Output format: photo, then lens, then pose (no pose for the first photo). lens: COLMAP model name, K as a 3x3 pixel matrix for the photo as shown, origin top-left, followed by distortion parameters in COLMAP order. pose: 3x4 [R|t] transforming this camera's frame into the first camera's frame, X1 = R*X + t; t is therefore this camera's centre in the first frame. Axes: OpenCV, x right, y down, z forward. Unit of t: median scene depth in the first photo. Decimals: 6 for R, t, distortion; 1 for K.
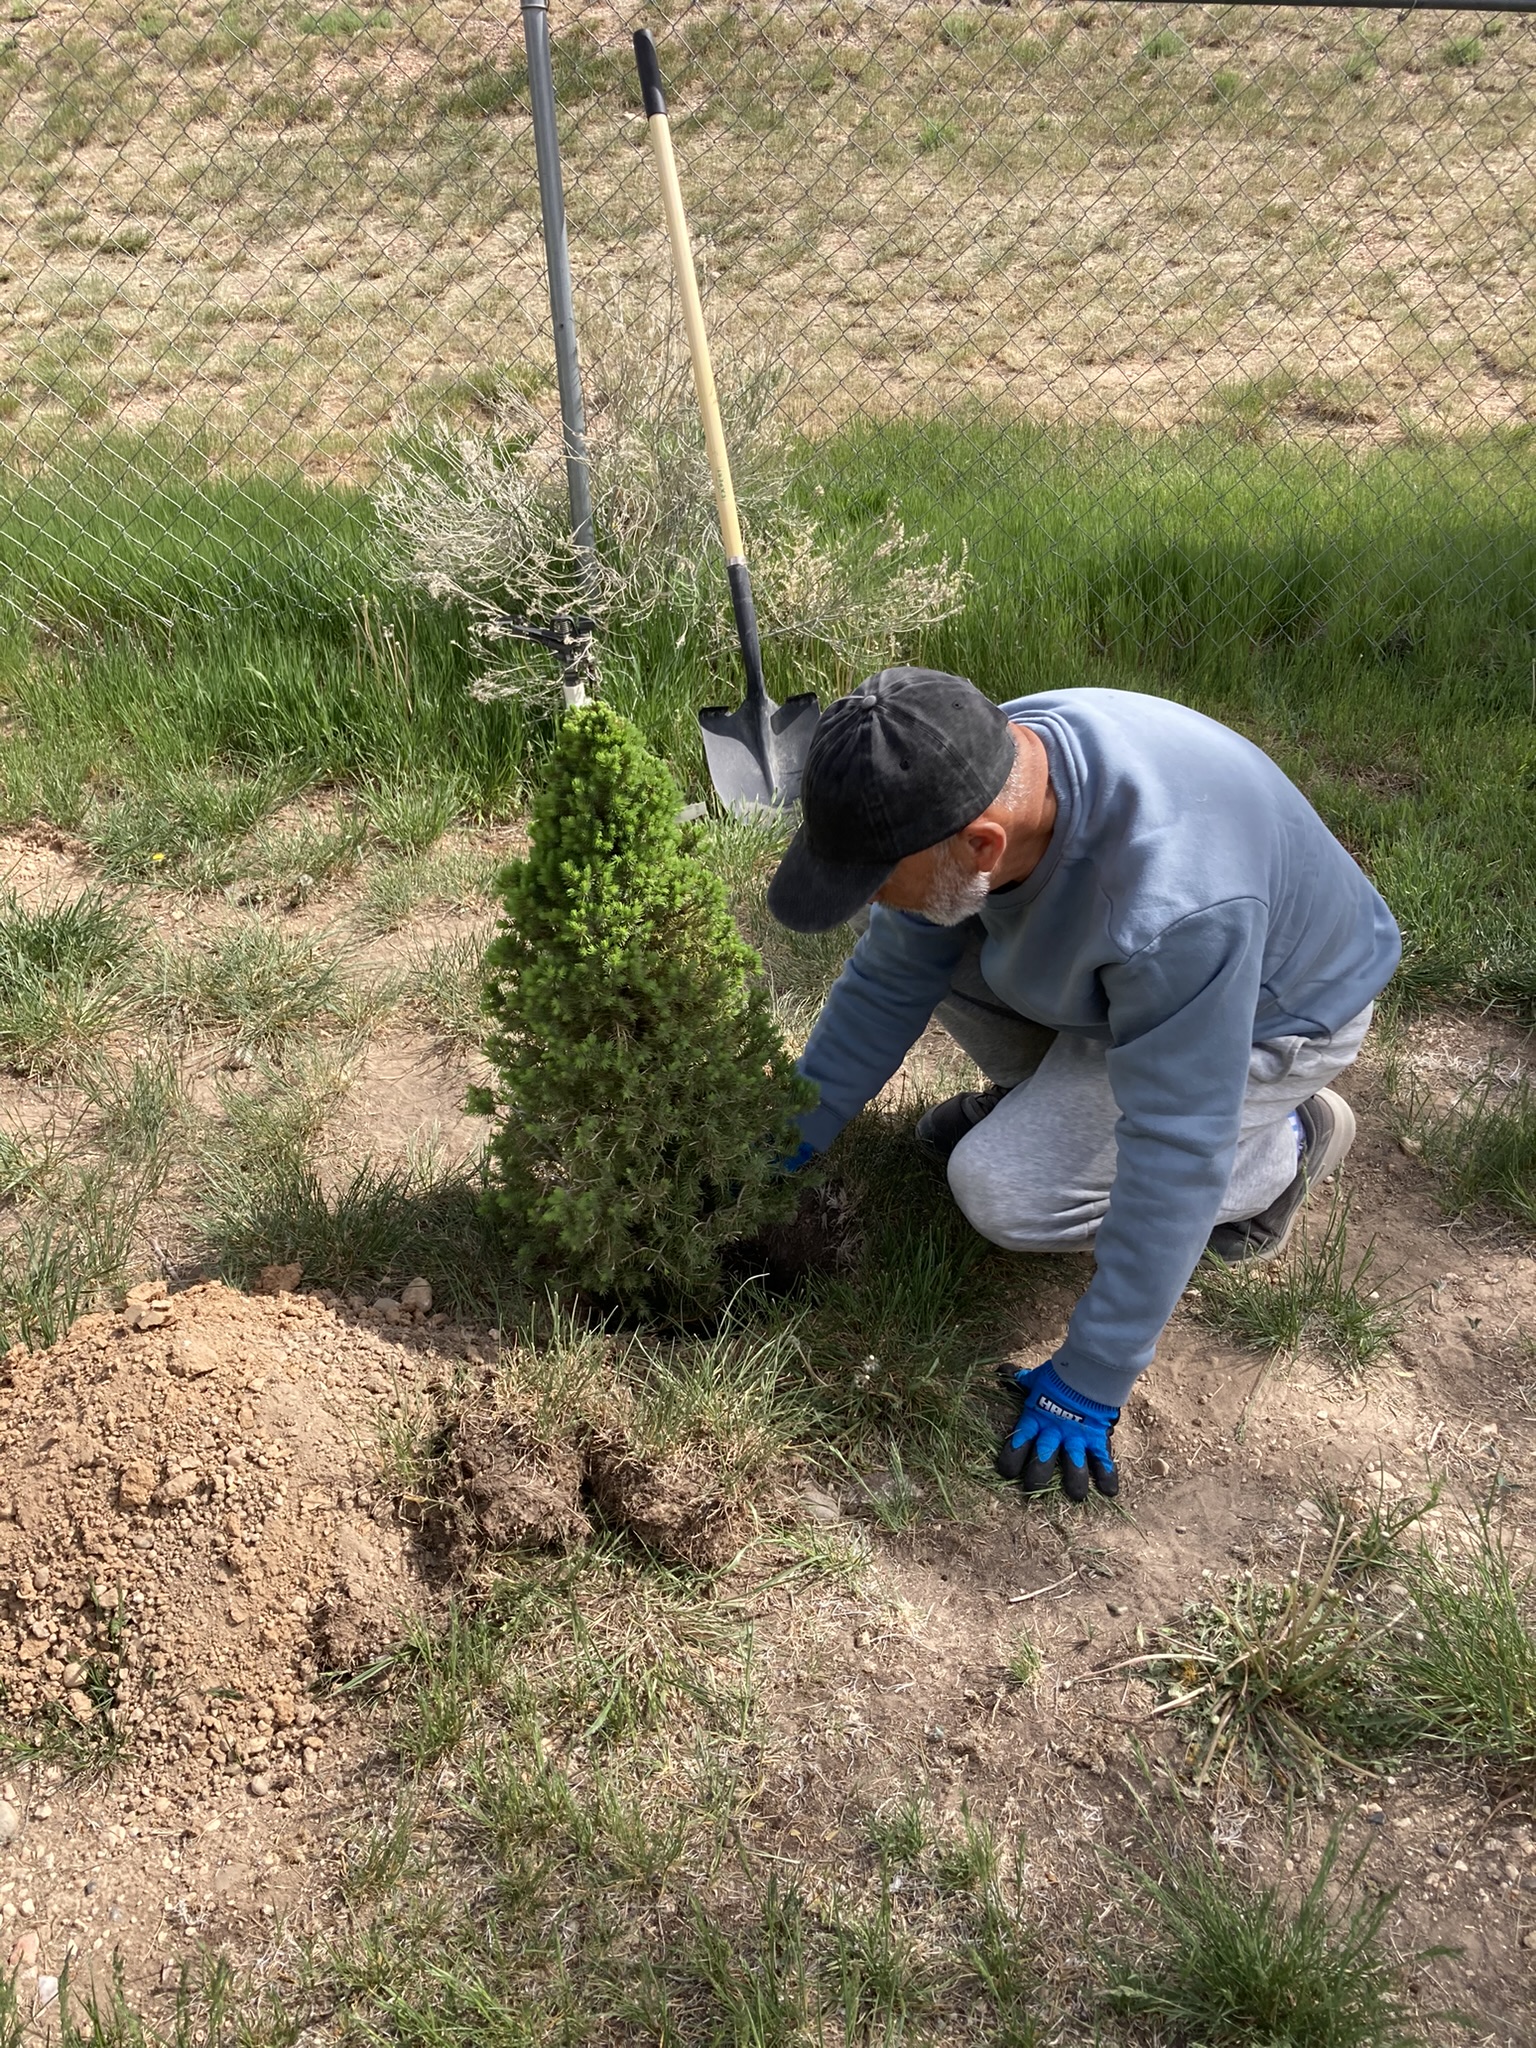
lens RADIAL K [[1774.2, 0, 736.1], [0, 1774.2, 1086.8], [0, 0, 1]] dist [0.019099, -0.006135]
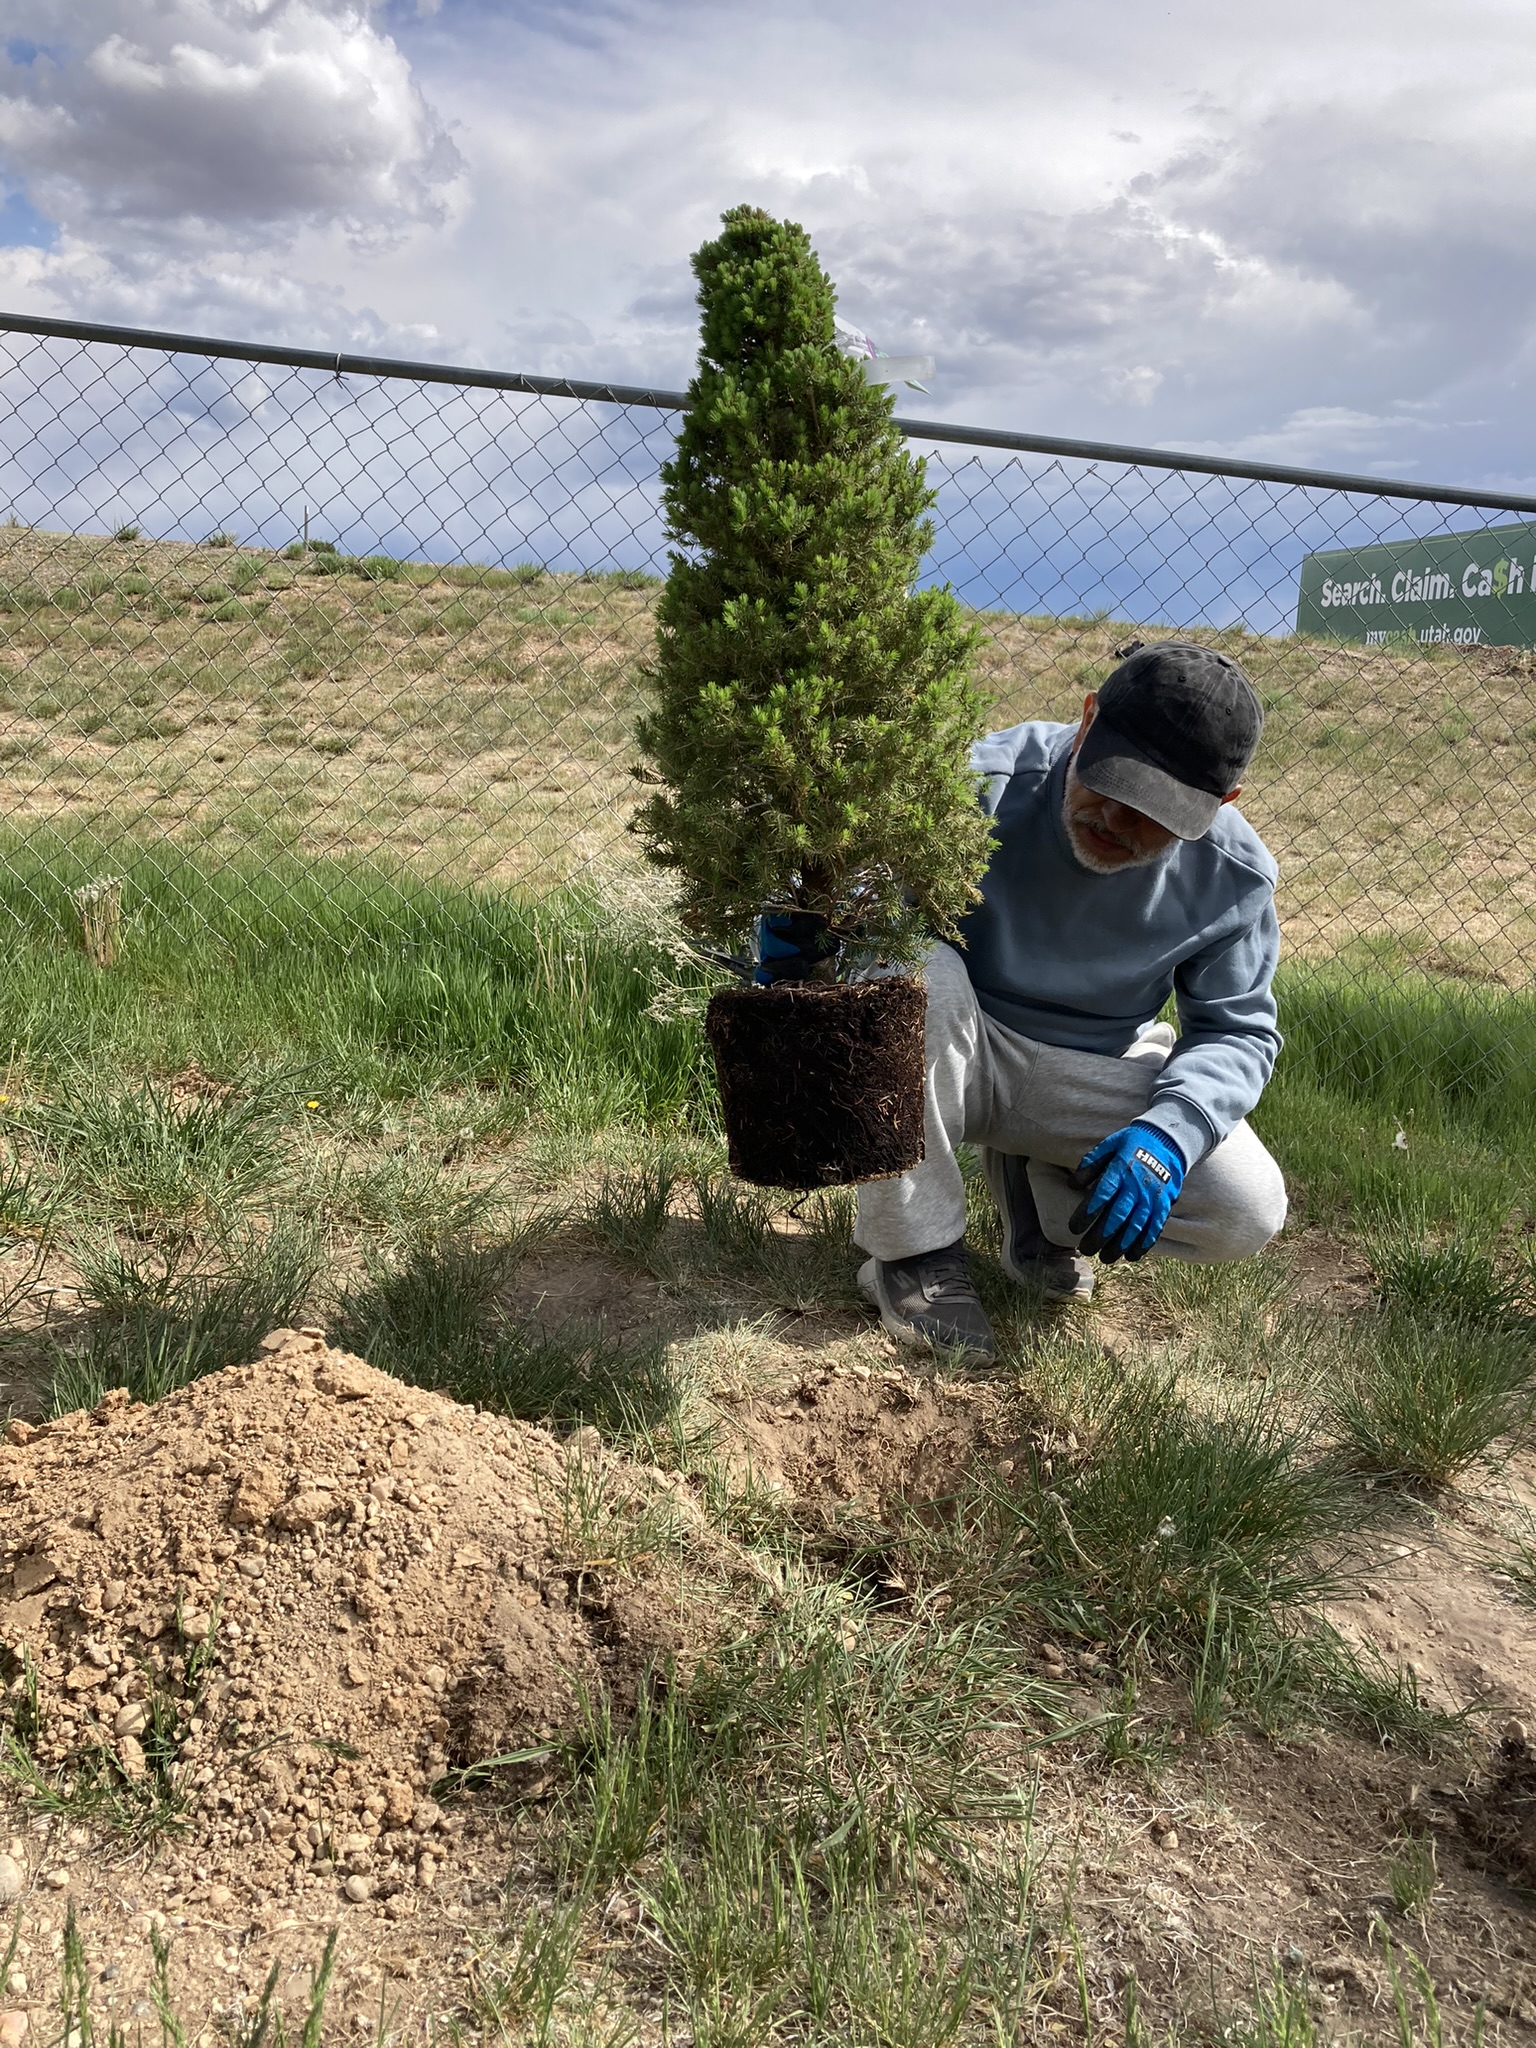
lens RADIAL K [[1774.2, 0, 736.1], [0, 1774.2, 1086.8], [0, 0, 1]] dist [0.019099, -0.006135]
pose [[0.993895, 0.104902, -0.034172, -0.119993], [-0.110054, 0.920899, -0.373943, 0.332176], [-0.007758, 0.375421, 0.926822, 0.204167]]
